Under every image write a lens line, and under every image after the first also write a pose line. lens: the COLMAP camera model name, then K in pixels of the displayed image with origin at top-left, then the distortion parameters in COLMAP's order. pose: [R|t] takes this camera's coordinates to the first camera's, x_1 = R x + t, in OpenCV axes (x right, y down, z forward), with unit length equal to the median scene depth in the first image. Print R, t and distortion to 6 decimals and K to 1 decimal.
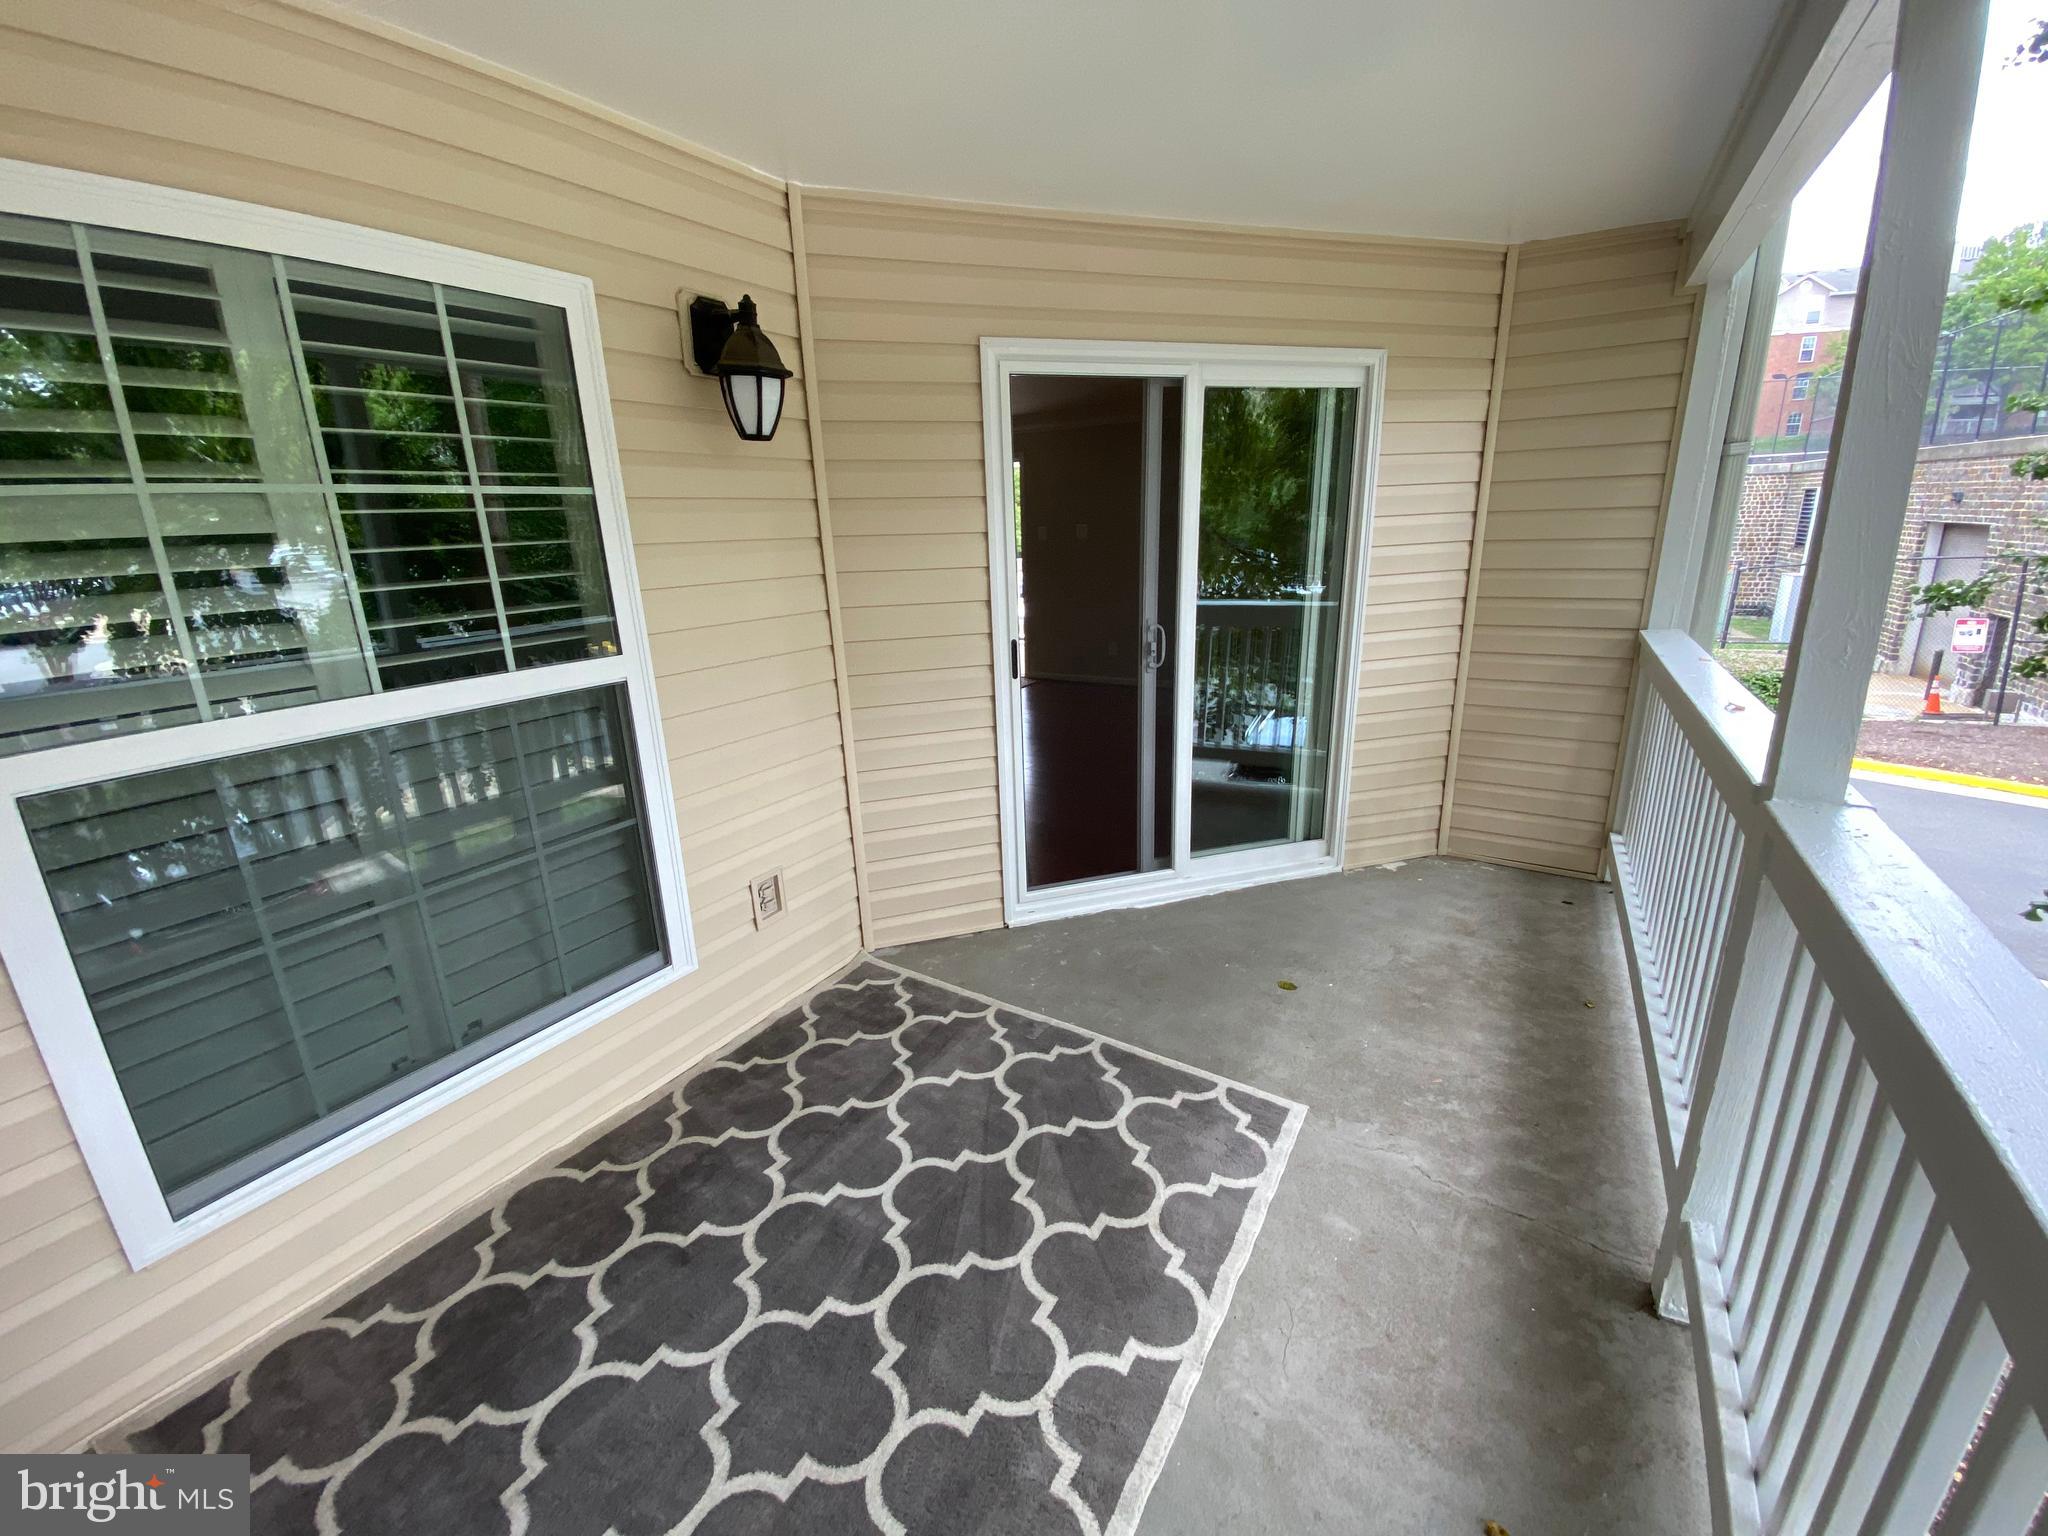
lens RADIAL K [[820.5, 0, 1024.0], [0, 820.5, 758.9], [0, 0, 1]] dist [-0.010261, -0.003275]
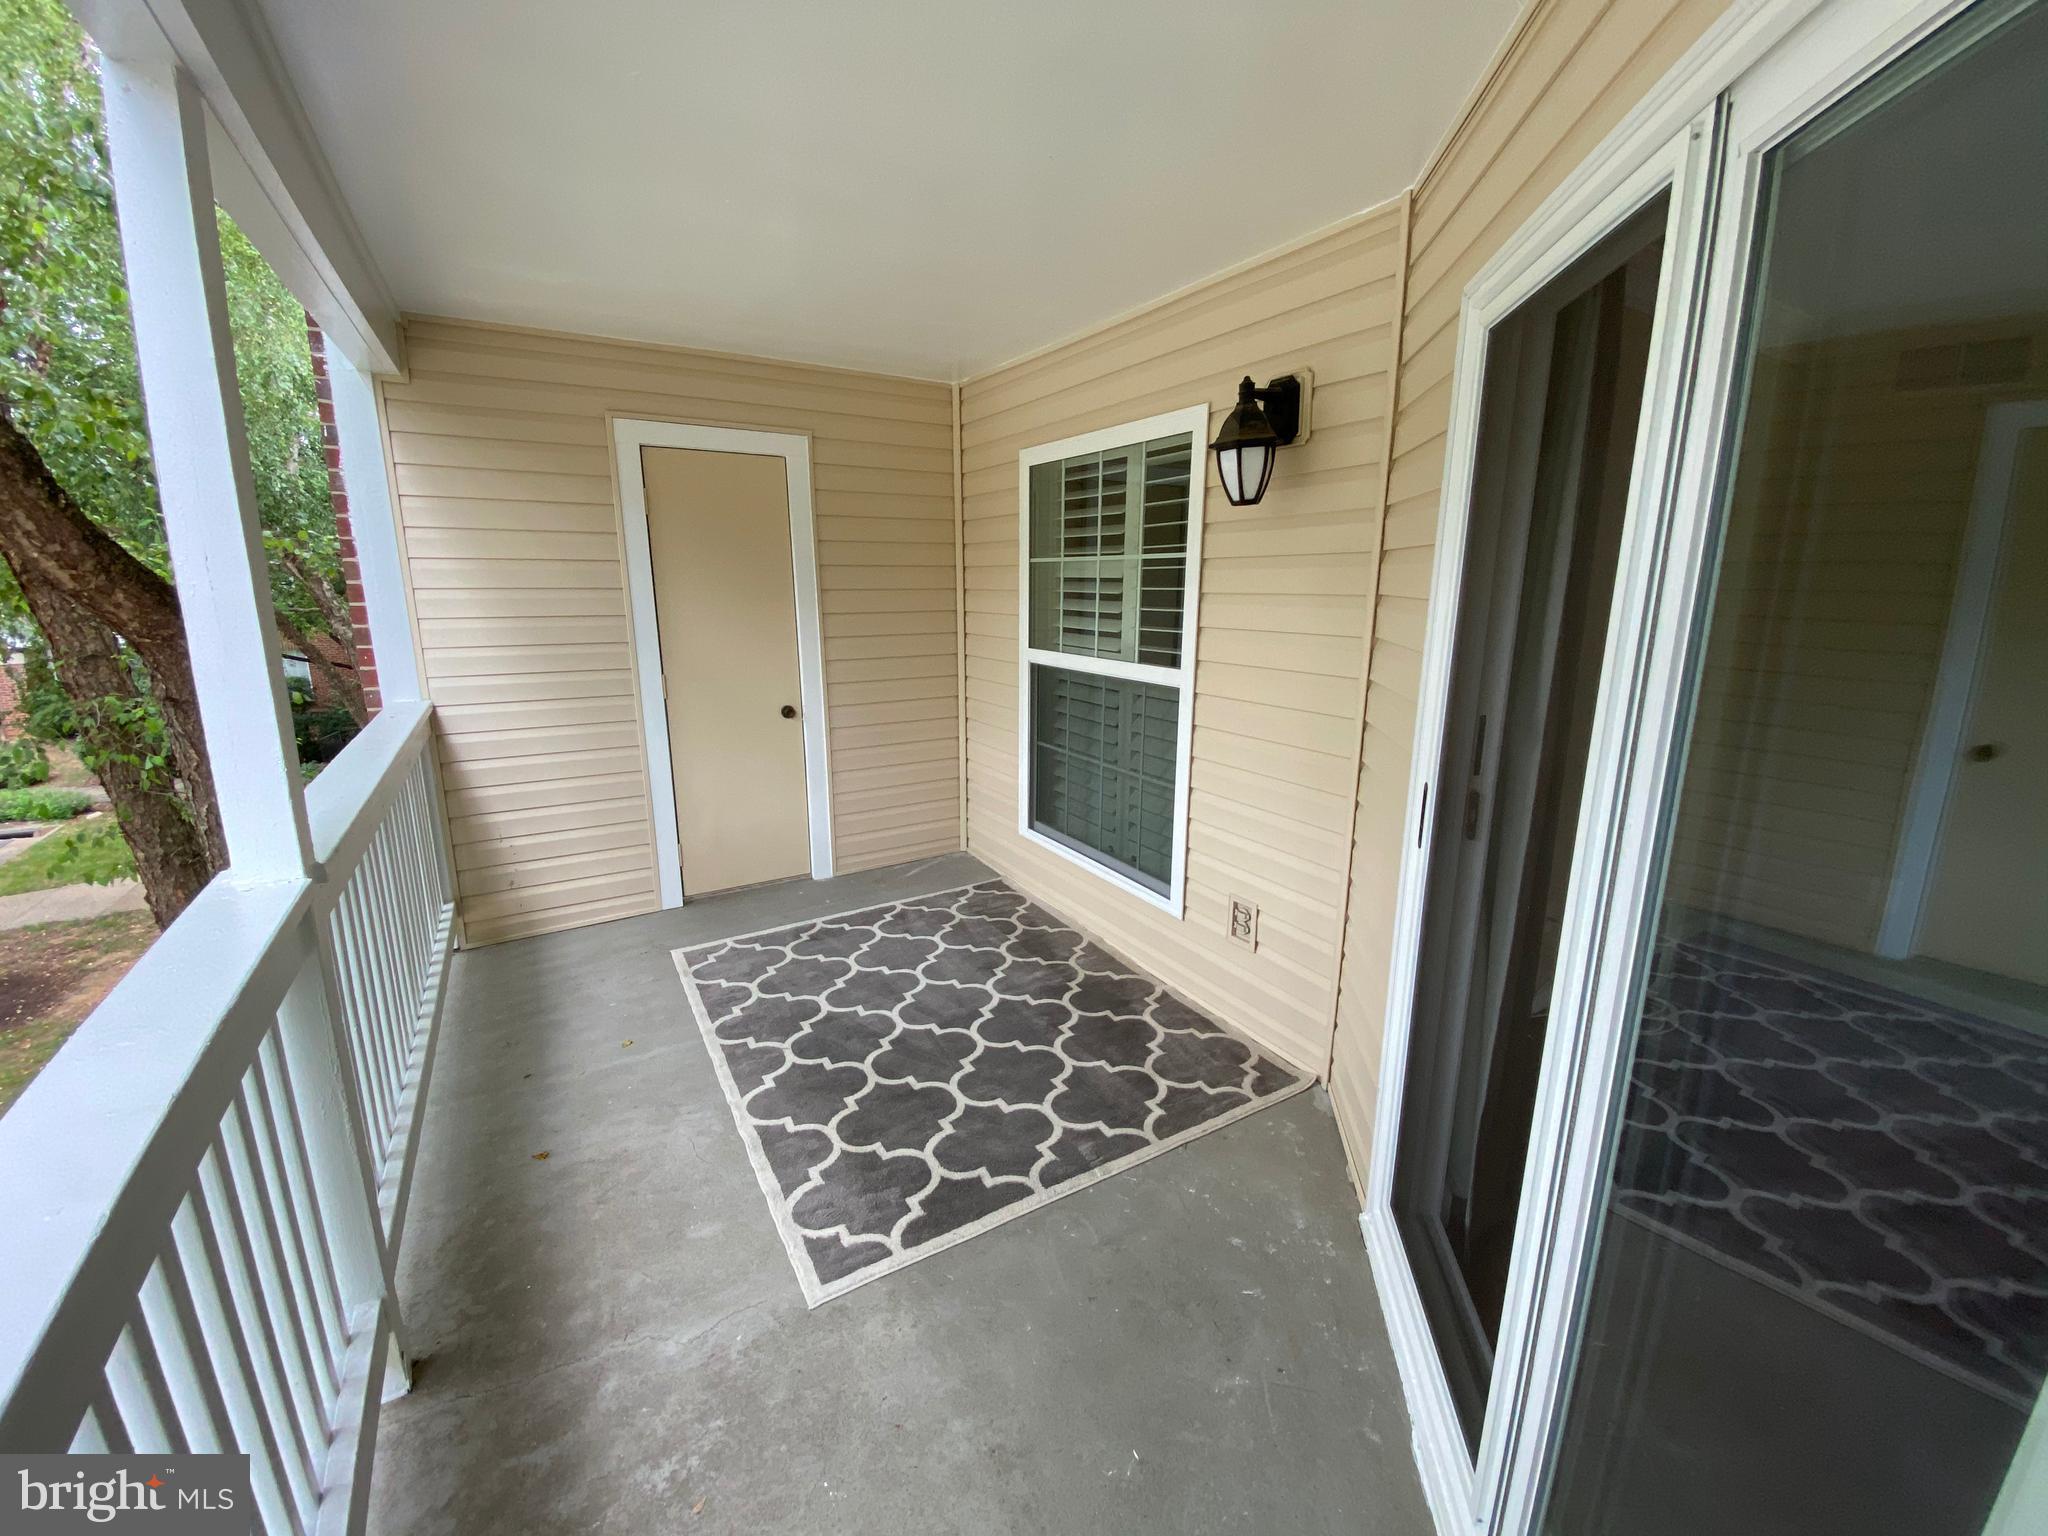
lens RADIAL K [[820.5, 0, 1031.8], [0, 820.5, 761.3], [0, 0, 1]] dist [-0.010261, -0.003275]
pose [[-0.460529, 0.223549, -0.859034, 0.927169], [-0.234746, 0.902640, 0.360744, -0.463250], [0.856042, 0.367787, -0.363214, 1.449730]]
